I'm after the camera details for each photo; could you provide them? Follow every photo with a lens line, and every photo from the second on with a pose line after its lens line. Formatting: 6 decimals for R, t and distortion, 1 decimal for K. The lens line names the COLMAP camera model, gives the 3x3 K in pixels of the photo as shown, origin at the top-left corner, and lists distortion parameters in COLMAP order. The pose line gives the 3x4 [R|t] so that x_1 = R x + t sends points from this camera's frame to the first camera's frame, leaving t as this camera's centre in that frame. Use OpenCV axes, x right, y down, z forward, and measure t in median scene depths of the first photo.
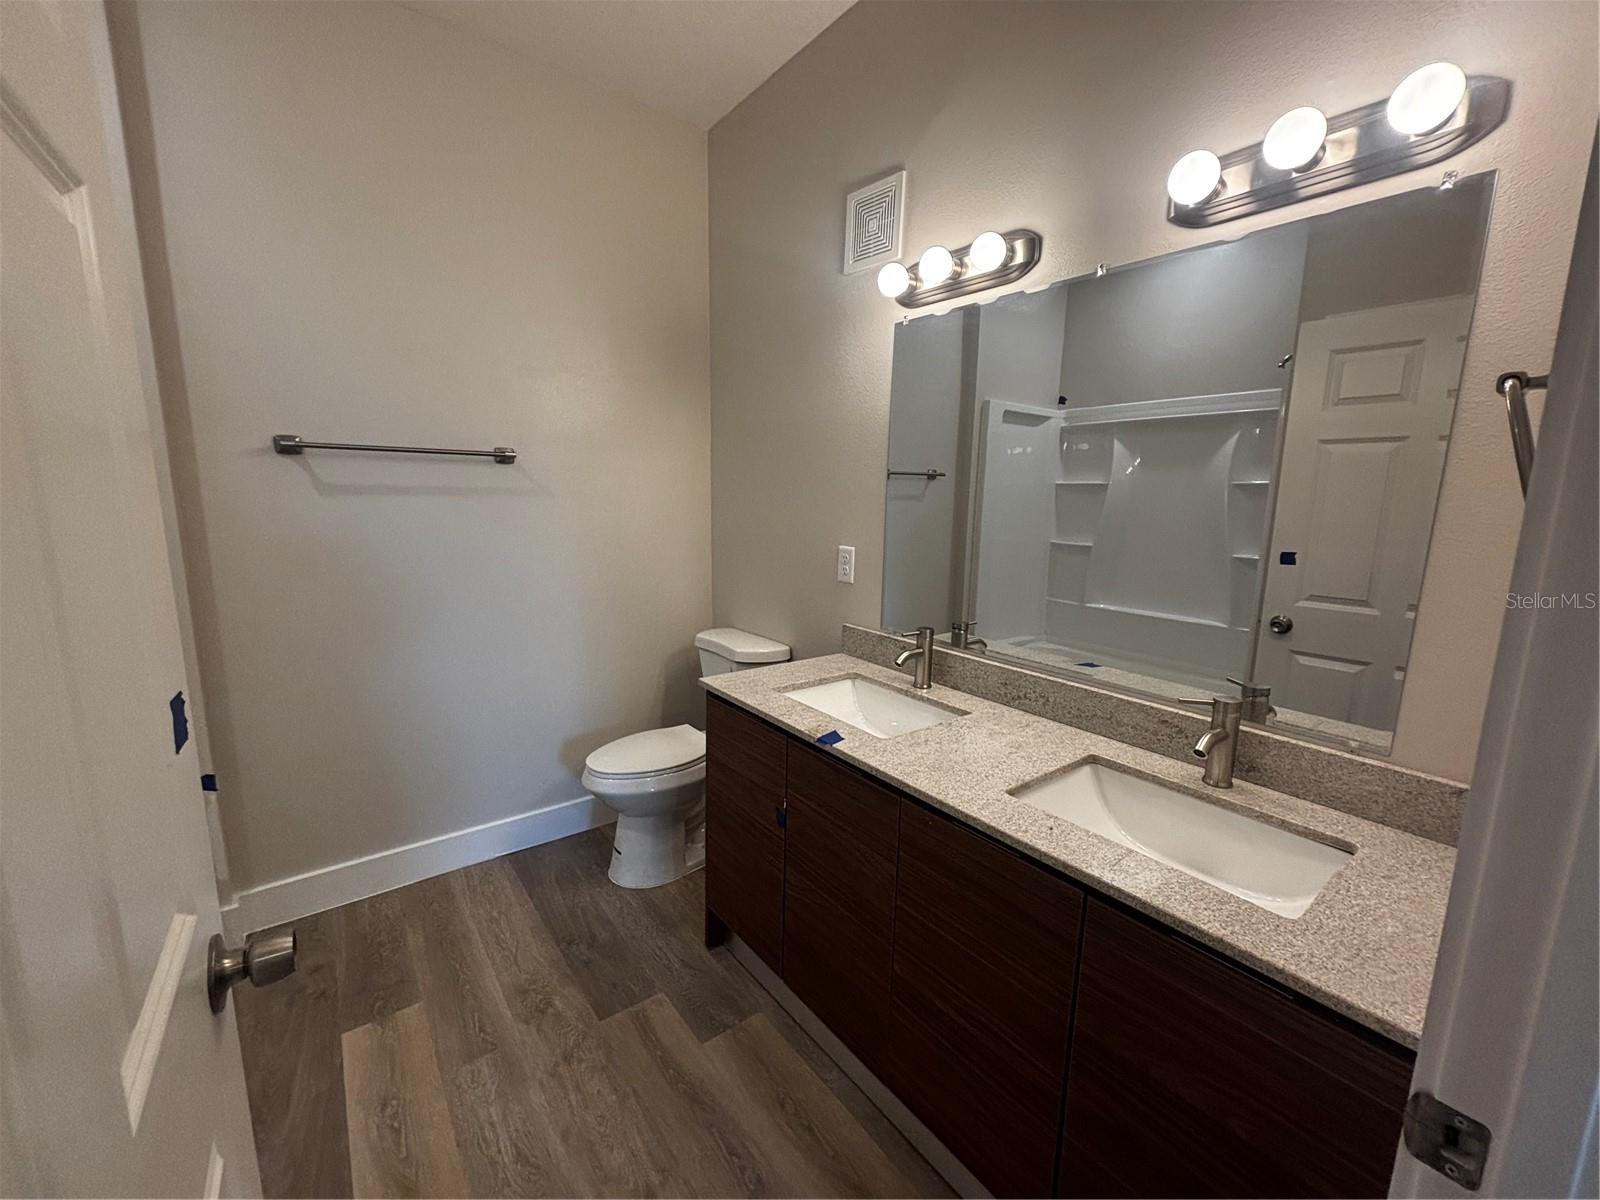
lens RADIAL K [[646.6, 0, 798.9], [0, 646.6, 598.7], [0, 0, 1]] dist [0.007016, -0.000298]
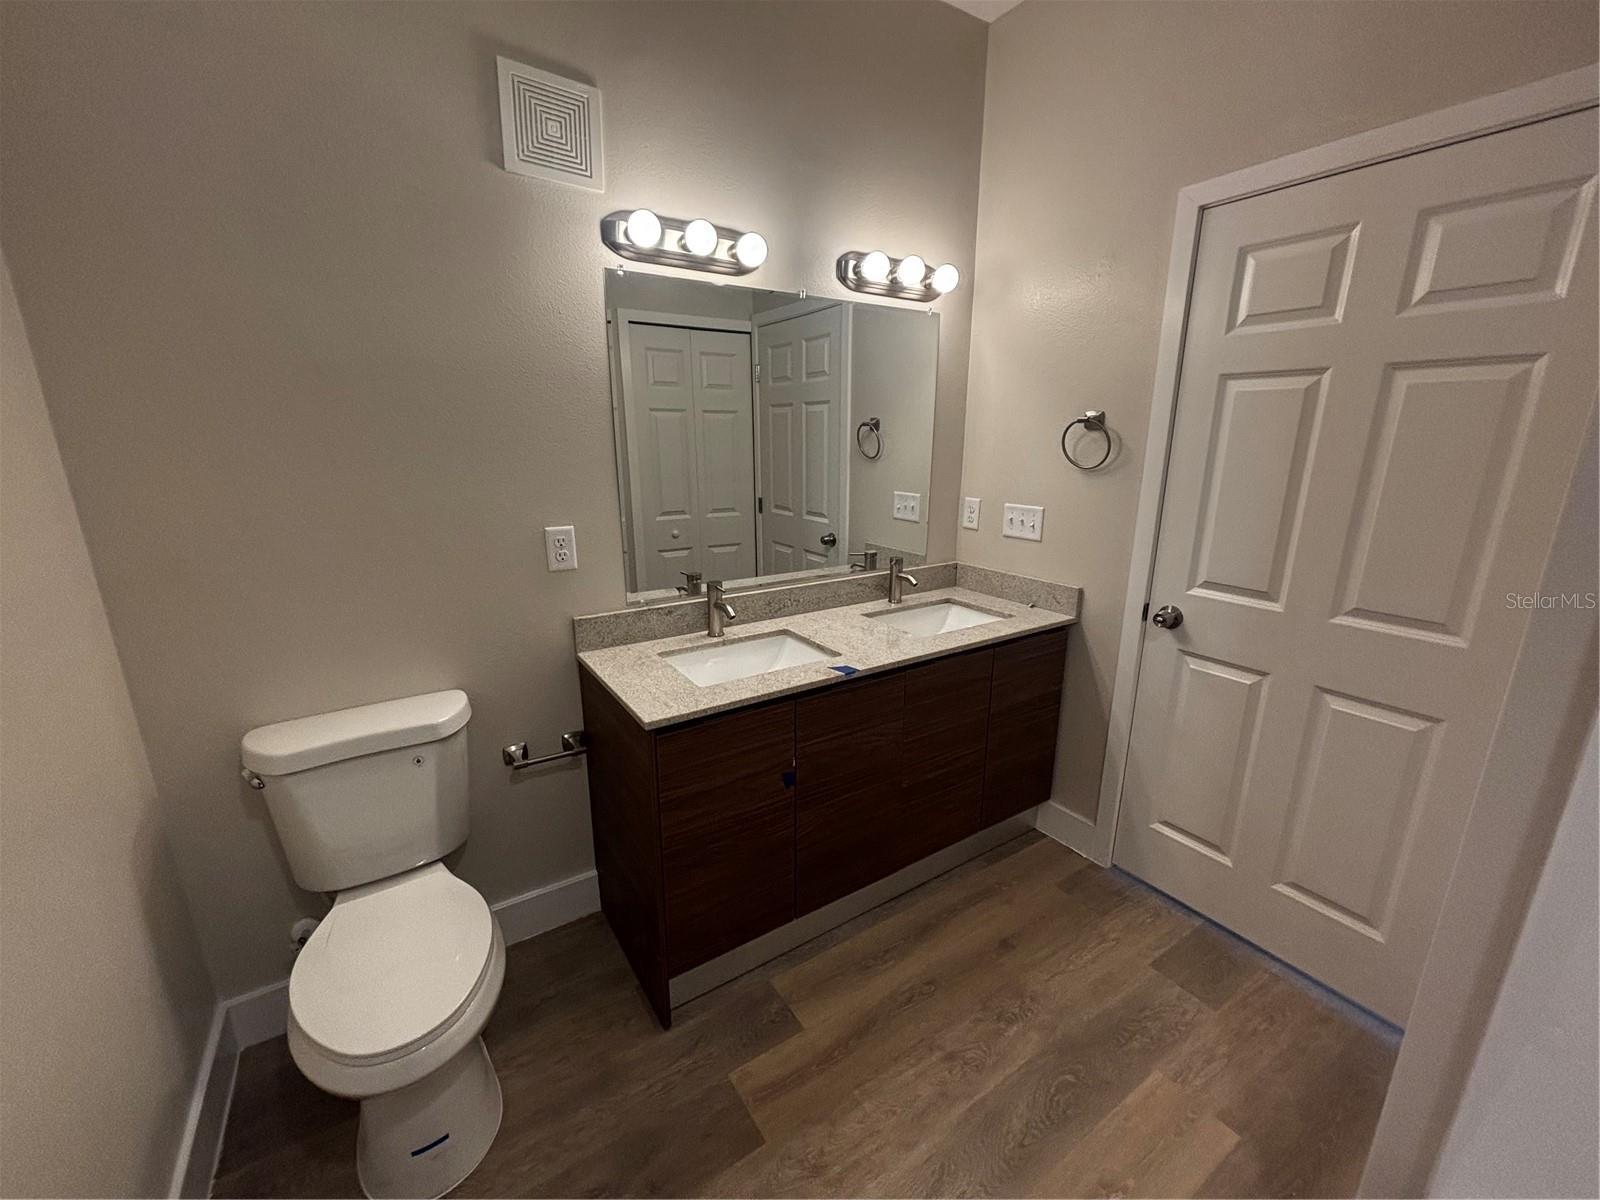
lens RADIAL K [[646.6, 0, 801.8], [0, 646.6, 596.5], [0, 0, 1]] dist [0.007016, -0.000298]
pose [[0.085992, -0.268414, 0.959458, -0.924209], [0.167496, 0.953213, 0.251655, -0.197380], [-0.982115, 0.139065, 0.126927, 0.781759]]
